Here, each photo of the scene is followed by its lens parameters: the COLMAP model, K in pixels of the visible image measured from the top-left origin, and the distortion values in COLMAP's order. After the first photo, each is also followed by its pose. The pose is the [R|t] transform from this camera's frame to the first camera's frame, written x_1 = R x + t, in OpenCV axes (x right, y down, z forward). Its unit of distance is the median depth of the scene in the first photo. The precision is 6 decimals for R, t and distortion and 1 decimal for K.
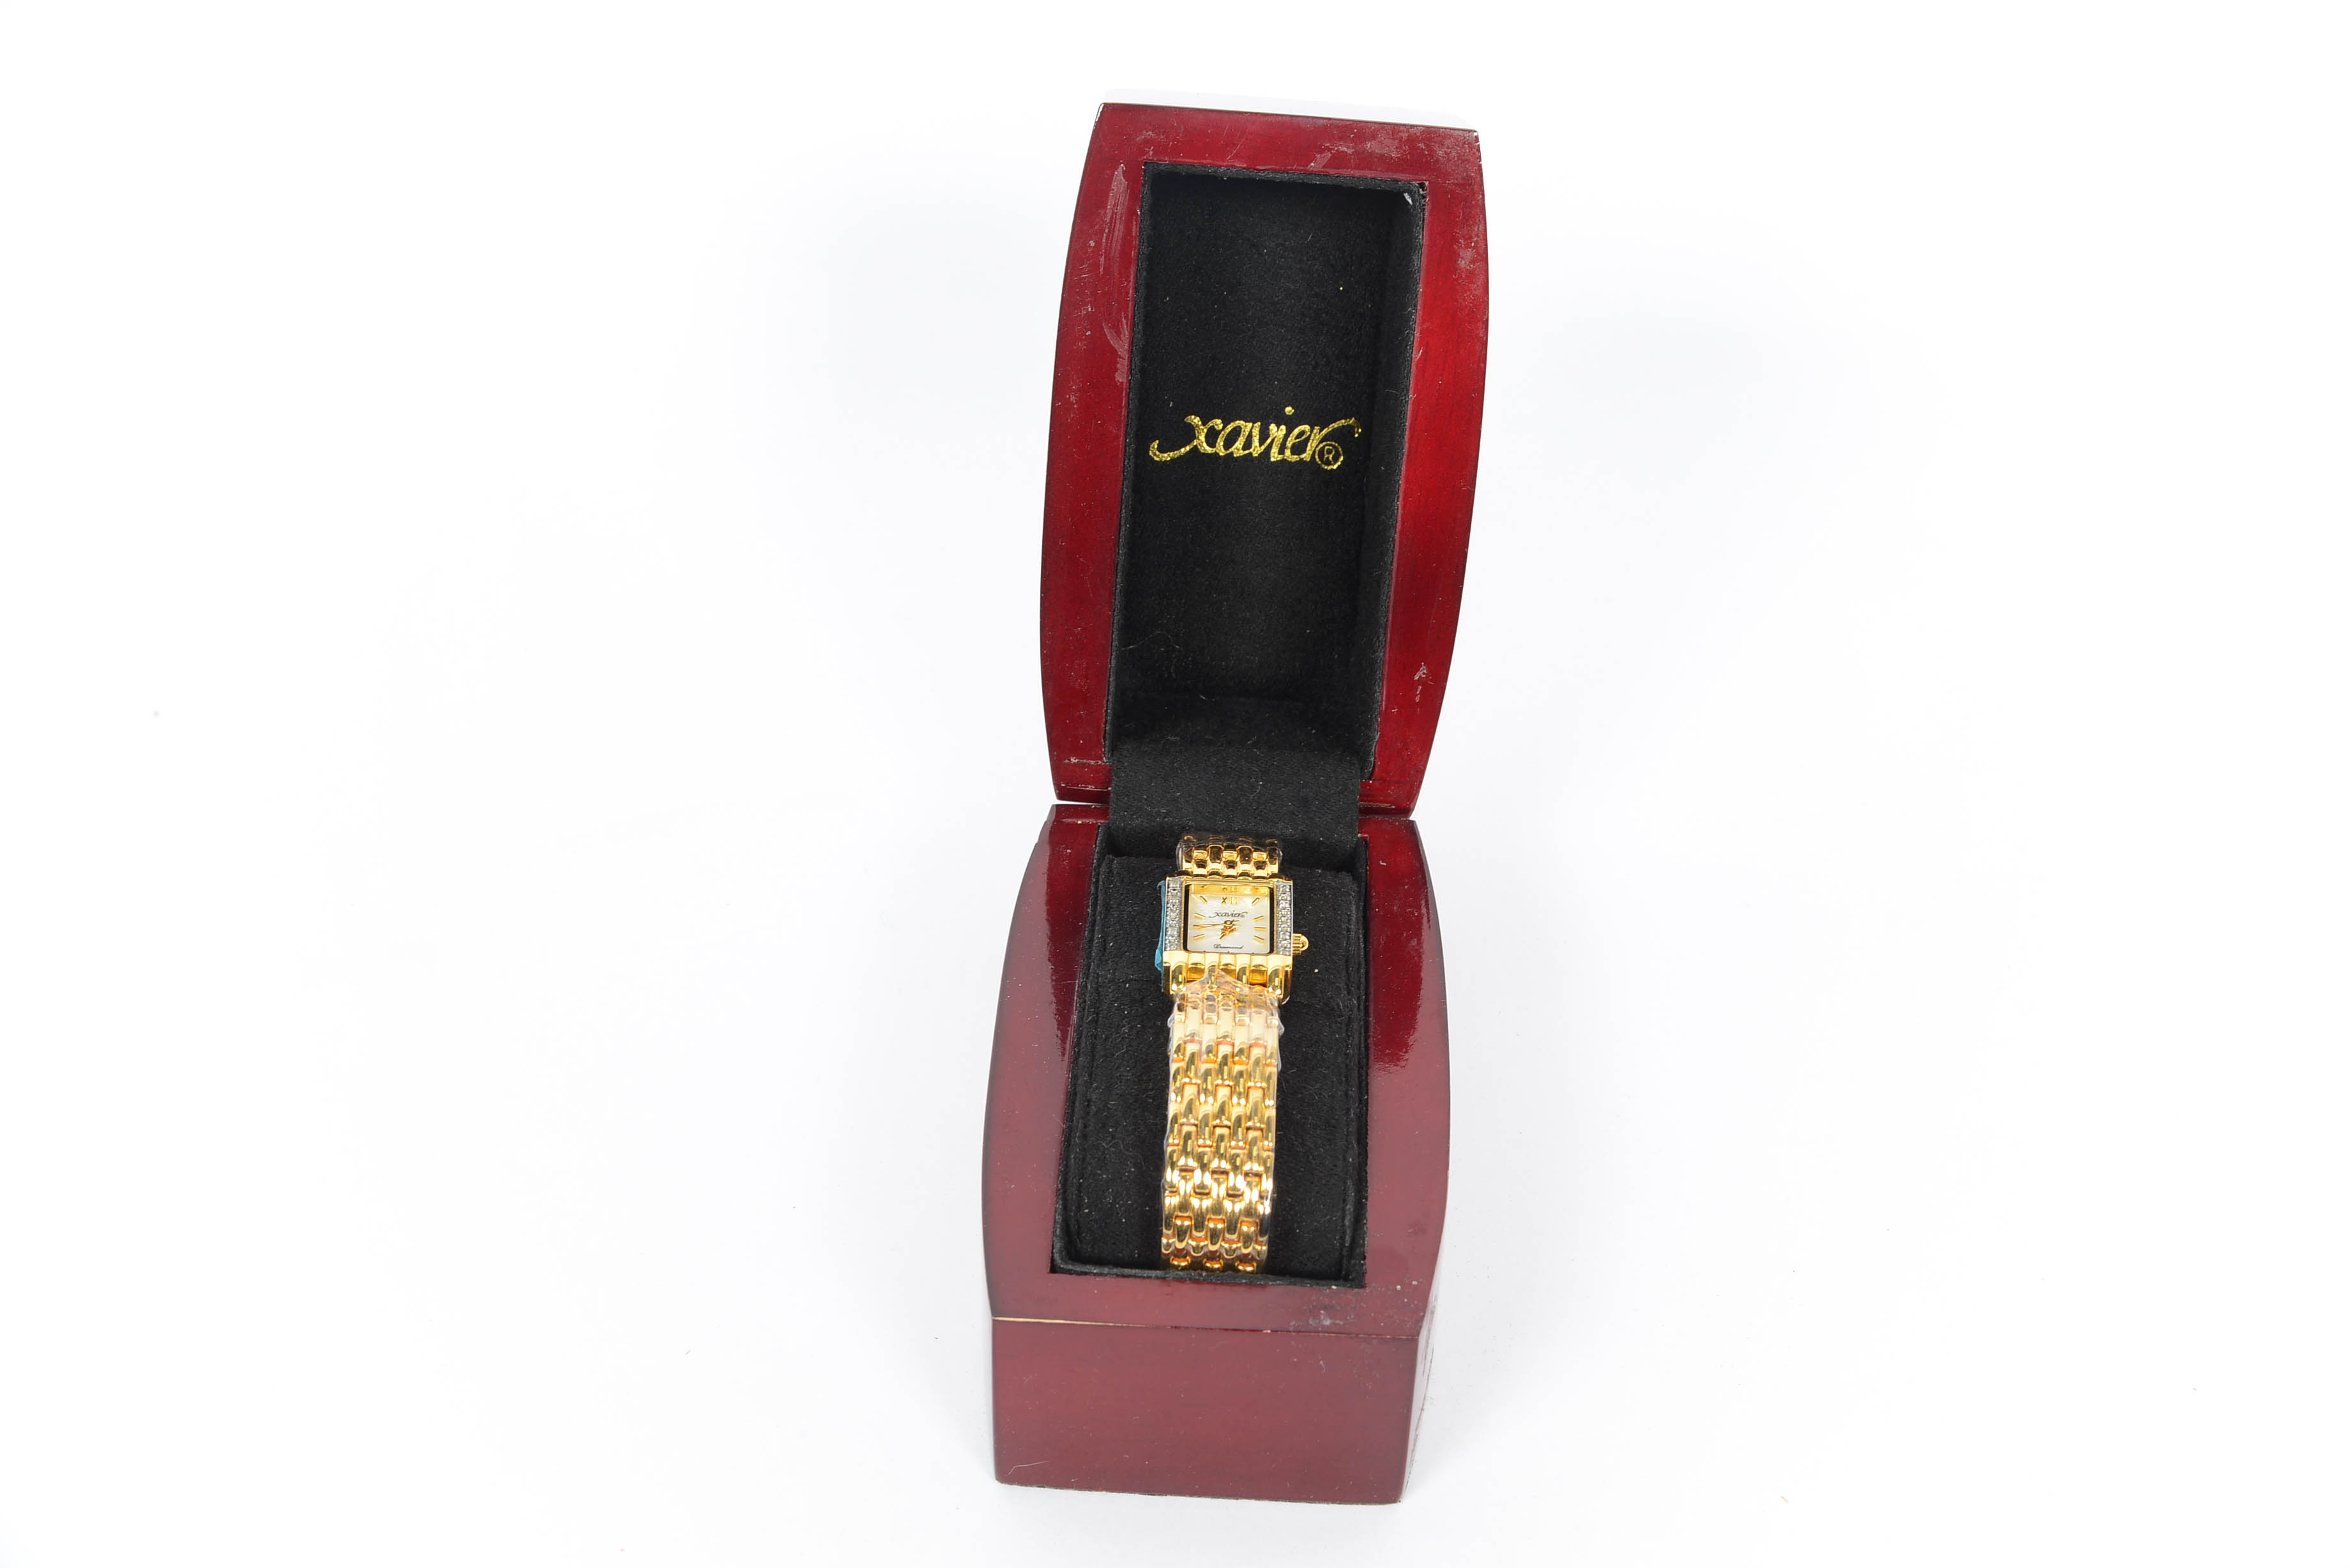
lens RADIAL K [[3256.1, 0, 1175.9], [0, 3256.1, 782.3], [0, 0, 1]] dist [0.017599, 0.000000]
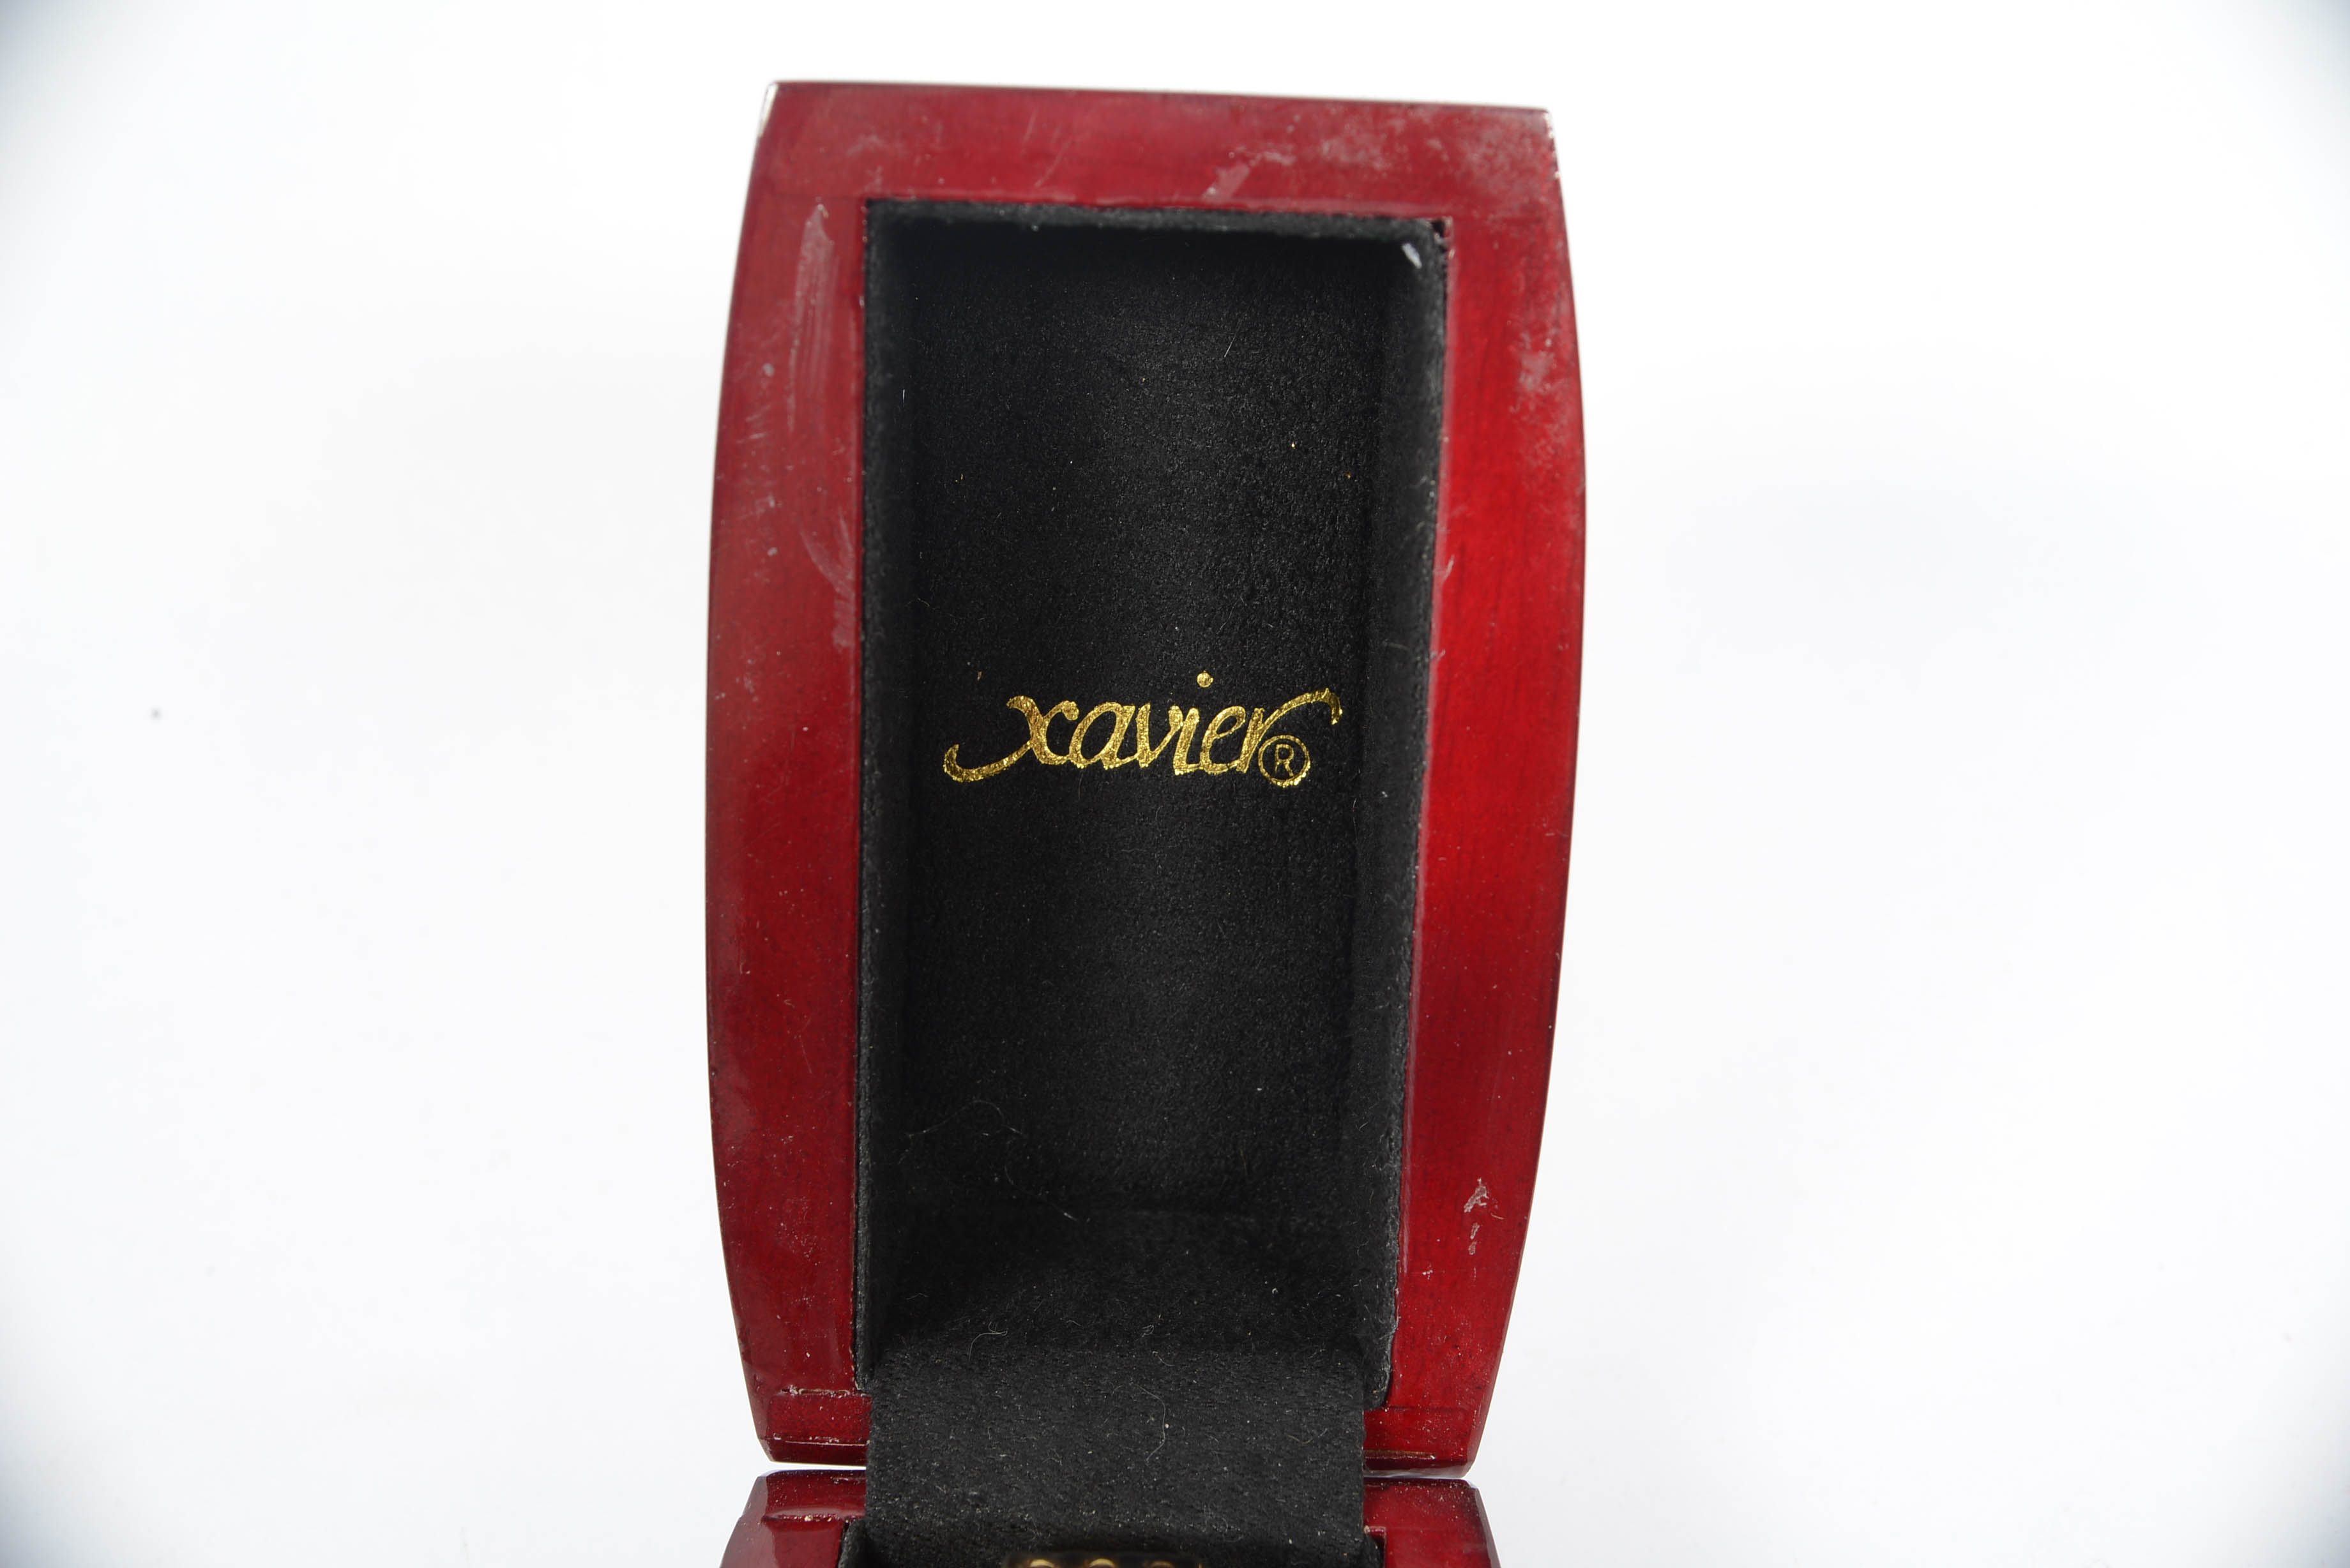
lens RADIAL K [[3256.1, 0, 1171.7], [0, 3256.1, 779.1], [0, 0, 1]] dist [0.017599, 0.000000]
pose [[0.999250, -0.036181, -0.013779, 0.037603], [0.035352, 0.997789, -0.056285, -0.071538], [0.015785, 0.055756, 0.998320, 0.495747]]
